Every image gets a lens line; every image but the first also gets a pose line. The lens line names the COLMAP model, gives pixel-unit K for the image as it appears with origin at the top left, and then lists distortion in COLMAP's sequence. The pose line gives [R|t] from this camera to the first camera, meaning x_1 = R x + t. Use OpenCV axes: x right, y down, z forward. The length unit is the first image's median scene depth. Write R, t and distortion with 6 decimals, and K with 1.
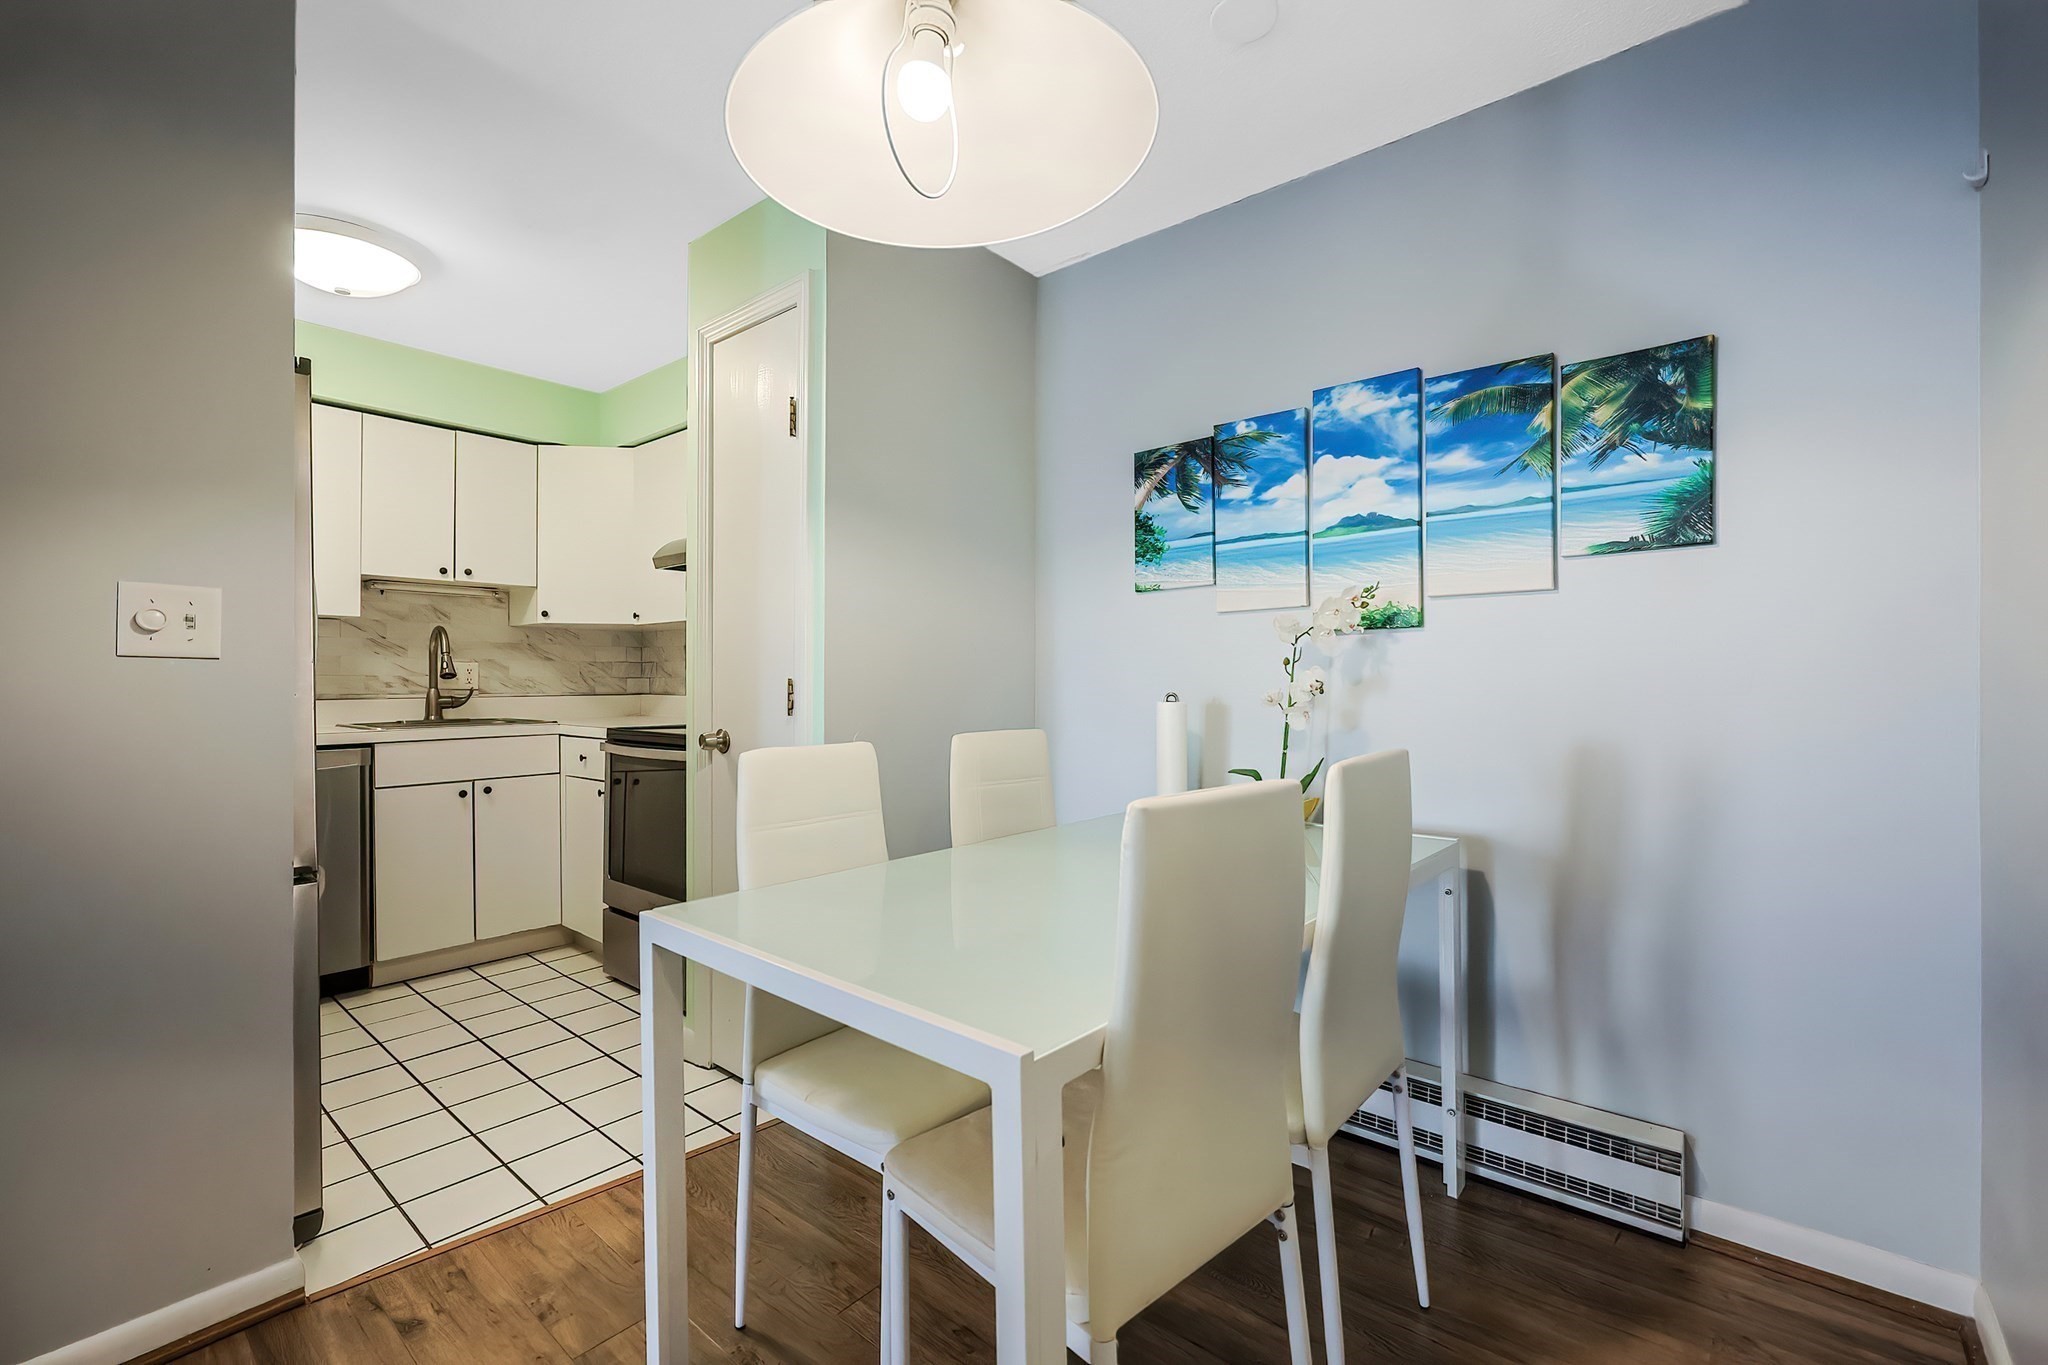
lens RADIAL K [[857.3, 0, 1041.2], [0, 857.3, 681.9], [0, 0, 1]] dist [-0.004465, 0.000922]
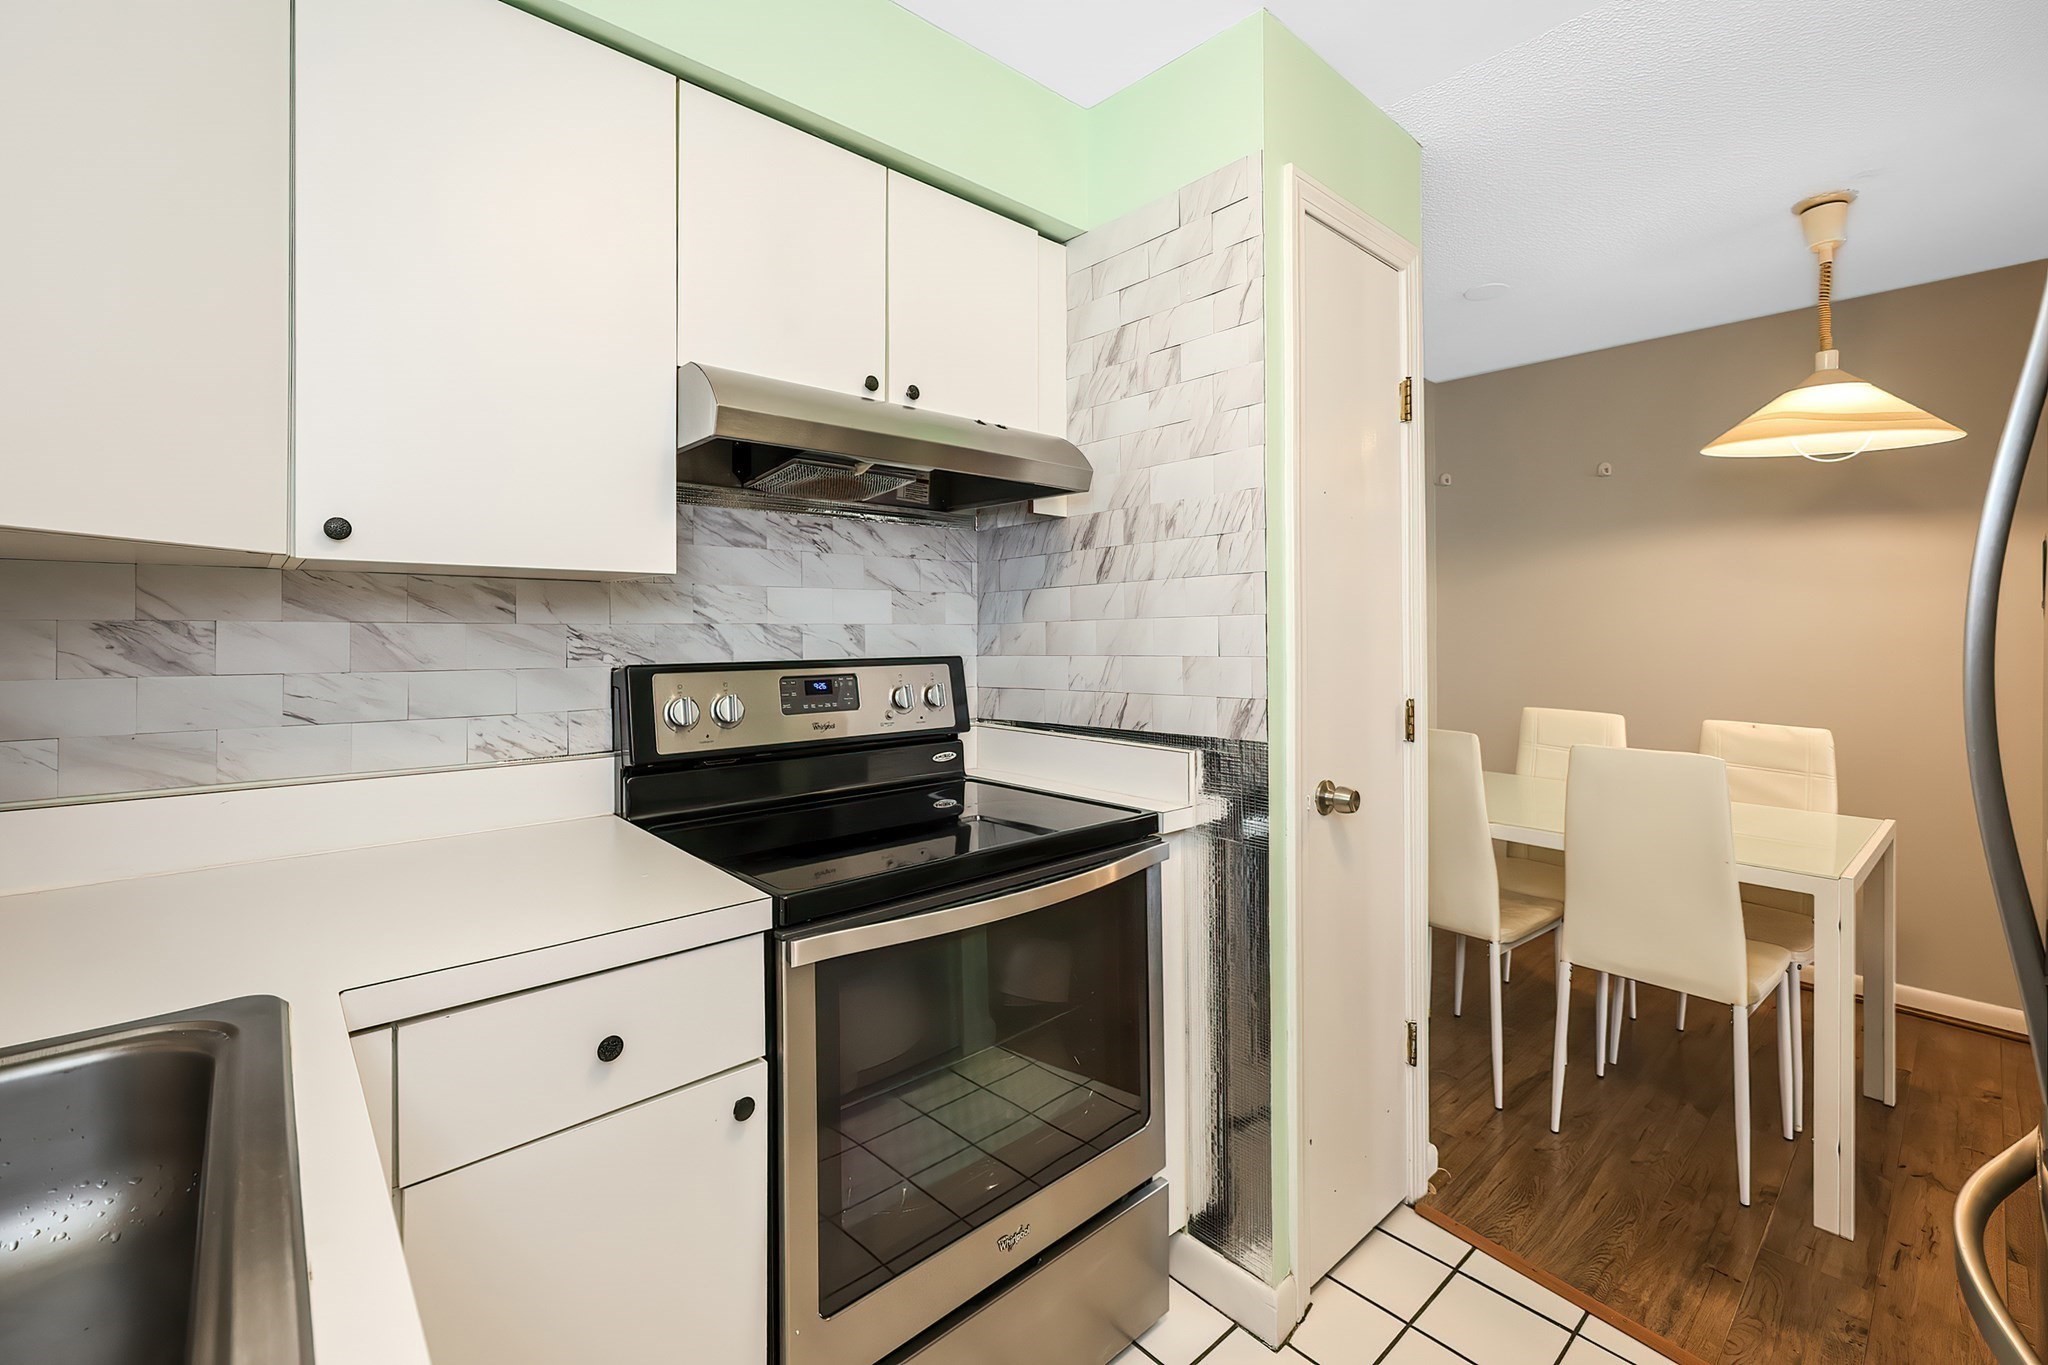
lens RADIAL K [[857.3, 0, 986.7], [0, 857.3, 631.5], [0, 0, 1]] dist [-0.004465, 0.000922]
pose [[0.168324, 0.001171, 0.985731, -1.141426], [-0.001043, 0.999999, -0.001010, -0.068393], [-0.985731, -0.000859, 0.168325, 1.198602]]
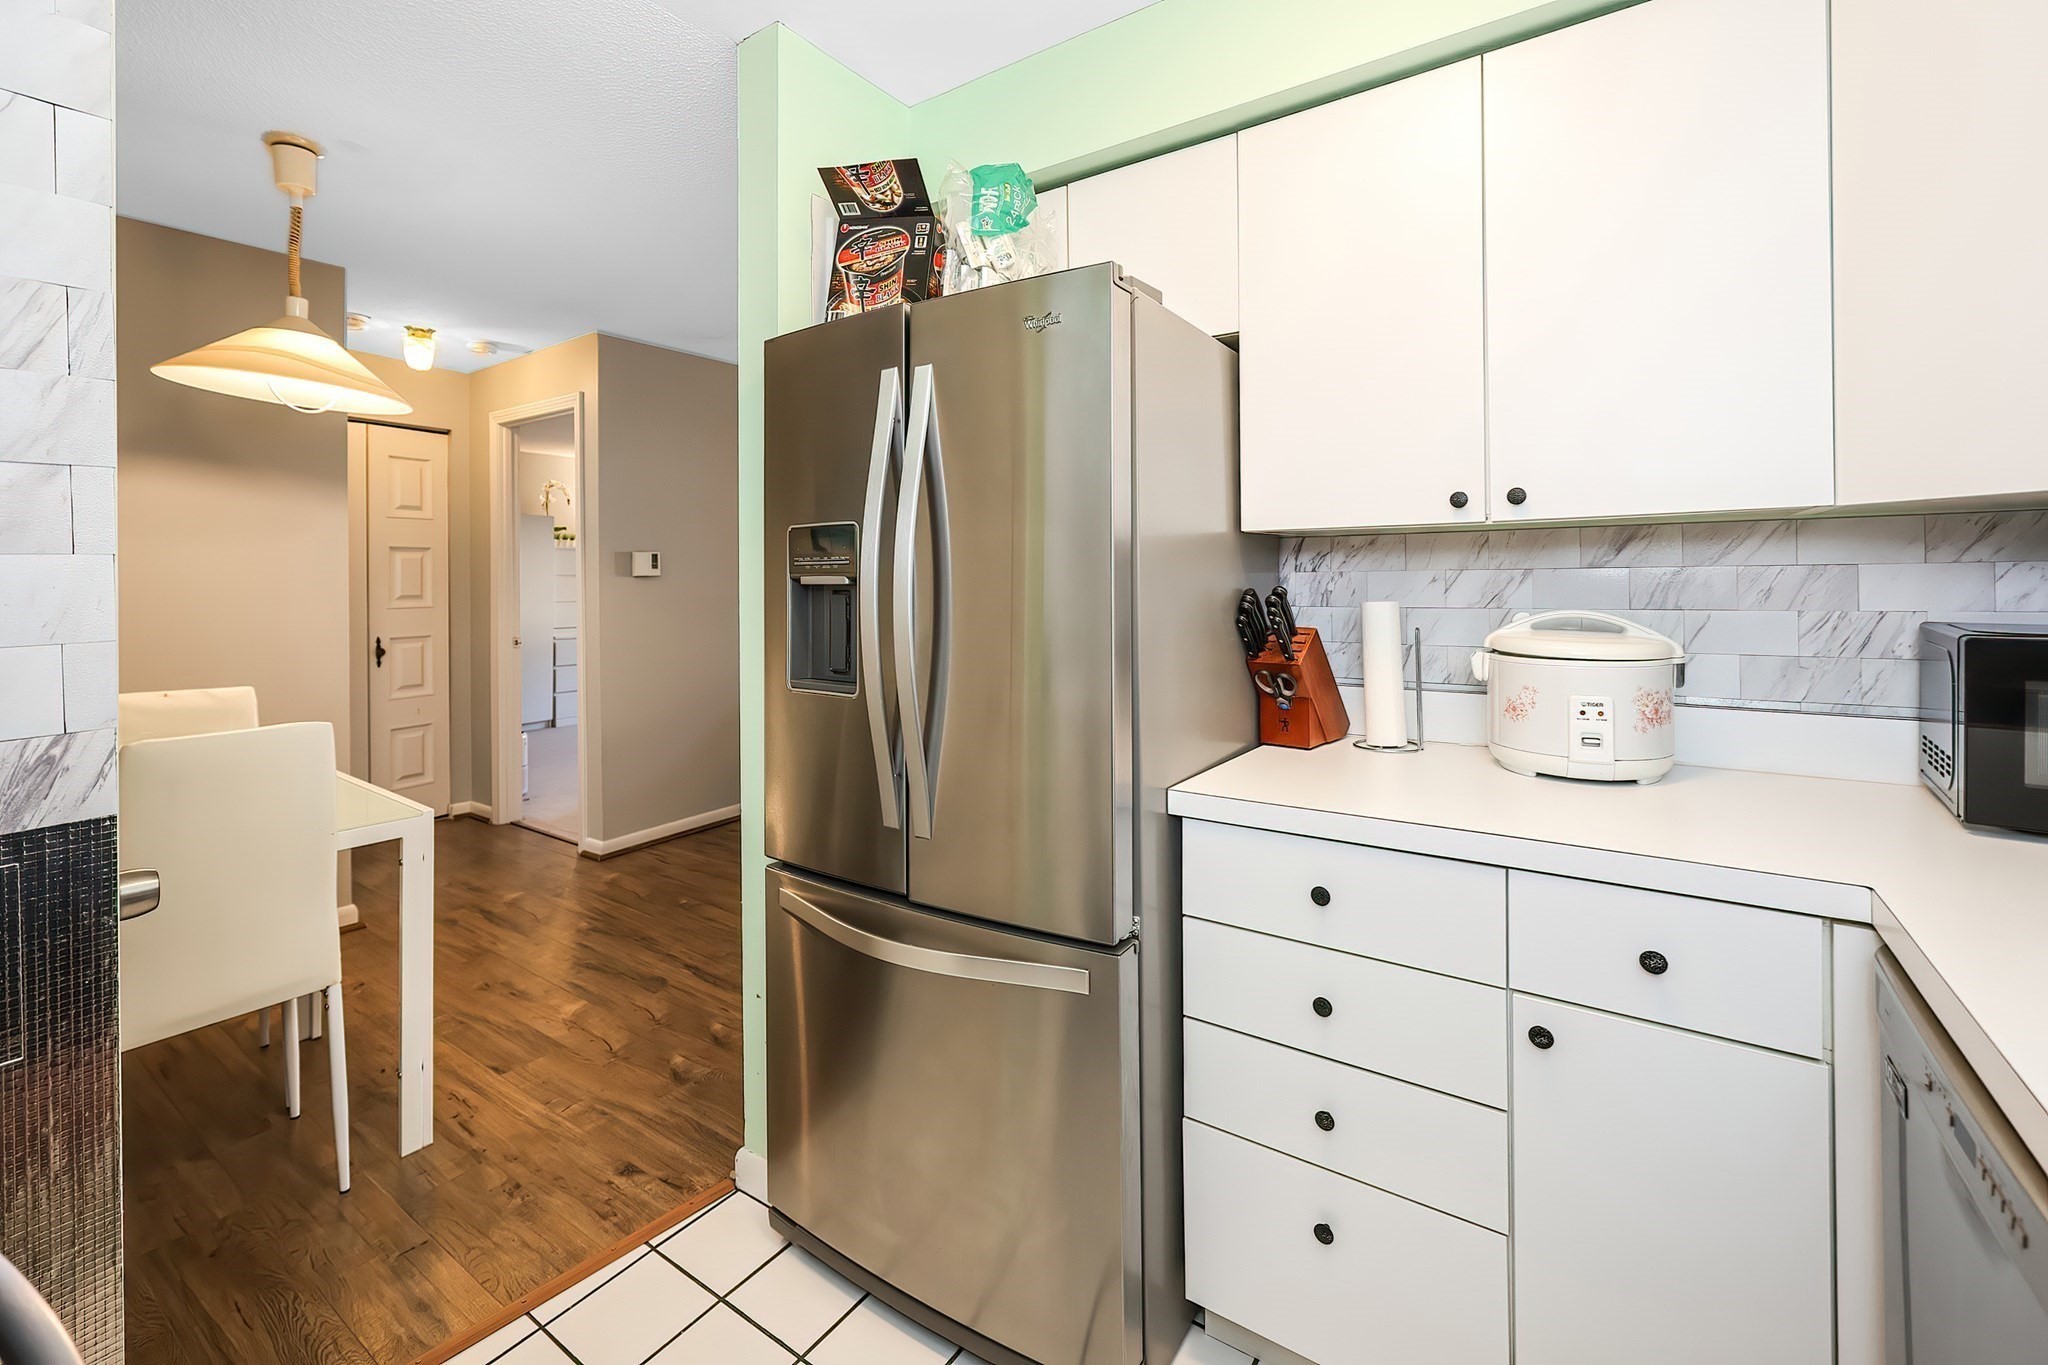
lens RADIAL K [[857.3, 0, 1061.1], [0, 857.3, 574.1], [0, 0, 1]] dist [-0.004465, 0.000922]
pose [[-0.993834, 0.003411, -0.110824, -0.775349], [0.003864, 0.999985, -0.003868, -0.072398], [0.110809, -0.004273, -0.993832, 1.458544]]
